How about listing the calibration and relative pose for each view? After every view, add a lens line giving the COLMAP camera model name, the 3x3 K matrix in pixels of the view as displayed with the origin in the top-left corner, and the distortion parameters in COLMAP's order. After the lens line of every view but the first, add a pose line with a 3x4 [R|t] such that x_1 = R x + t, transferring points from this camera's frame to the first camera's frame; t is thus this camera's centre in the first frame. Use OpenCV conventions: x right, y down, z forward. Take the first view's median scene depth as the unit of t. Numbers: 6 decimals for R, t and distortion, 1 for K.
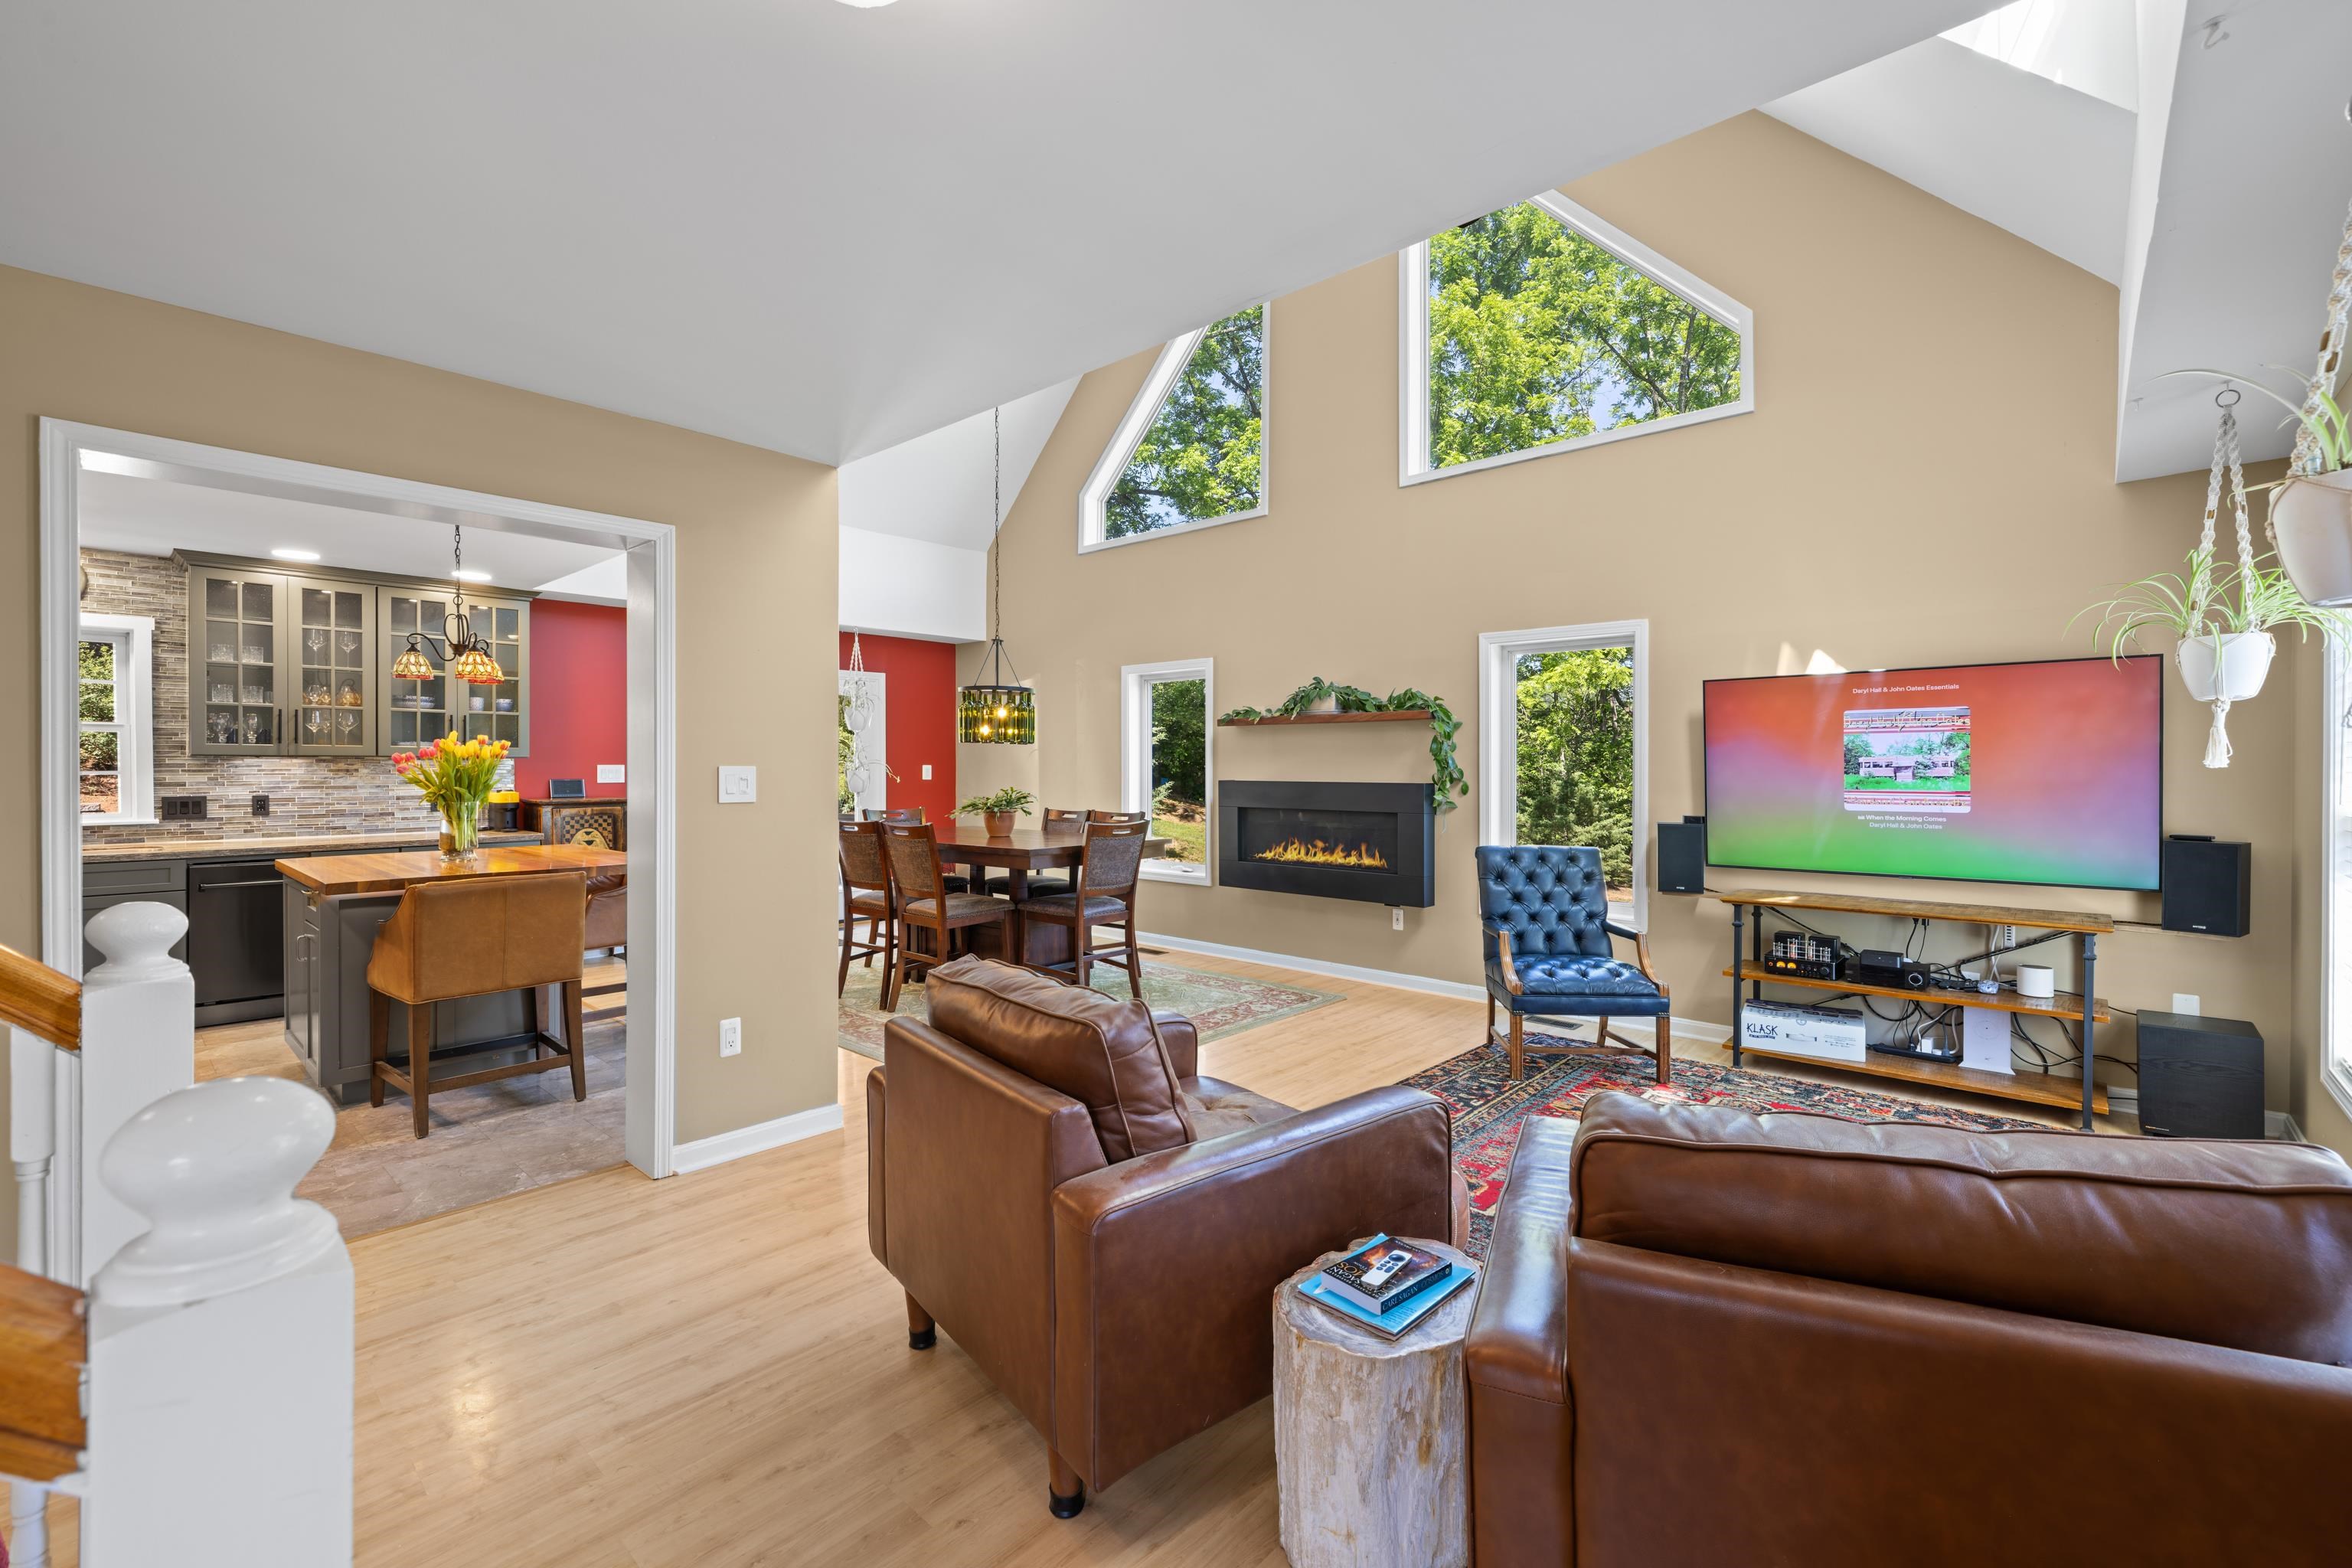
lens RADIAL K [[981.0, 0, 1175.2], [0, 981.0, 772.9], [0, 0, 1]] dist [0.001784, 0.000137]
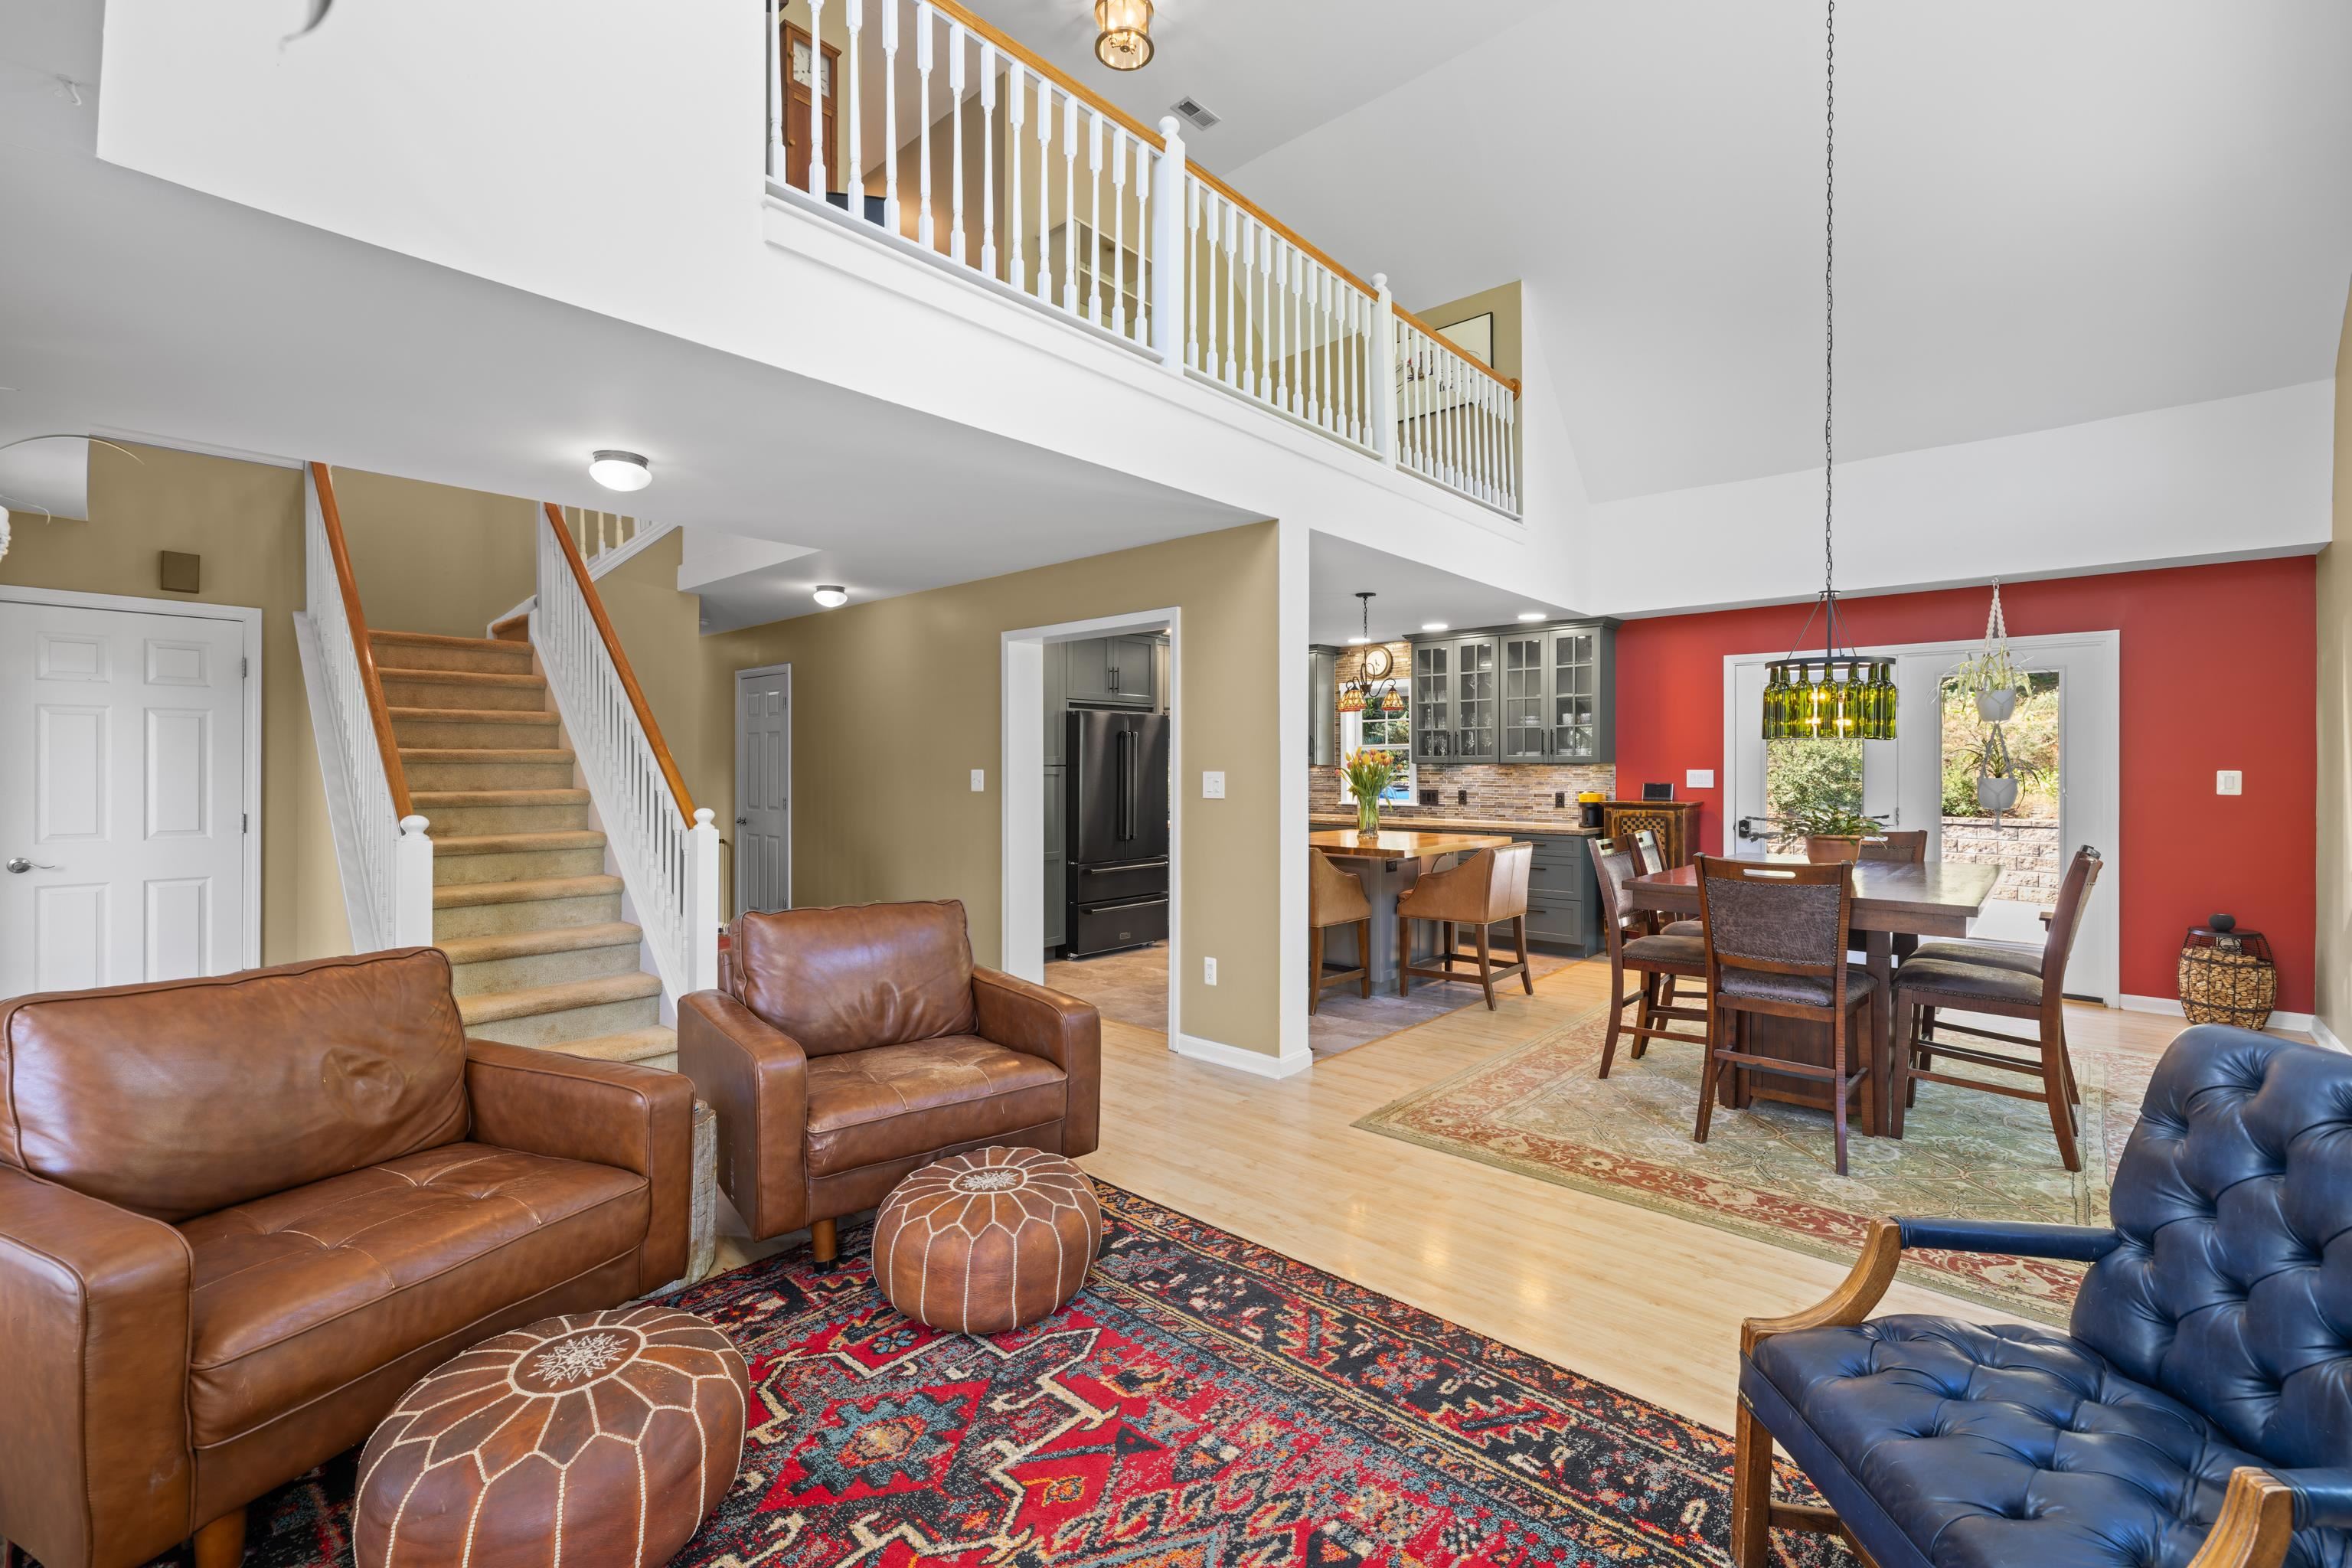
lens RADIAL K [[991.2, 0, 1177.2], [0, 991.2, 776.4], [0, 0, 1]] dist [0.002049, 0.000137]
pose [[0.008498, 0.007847, -0.999933, 0.575864], [-0.007453, 0.999942, 0.007783, -0.006844], [0.999936, 0.007386, 0.008556, 0.590501]]
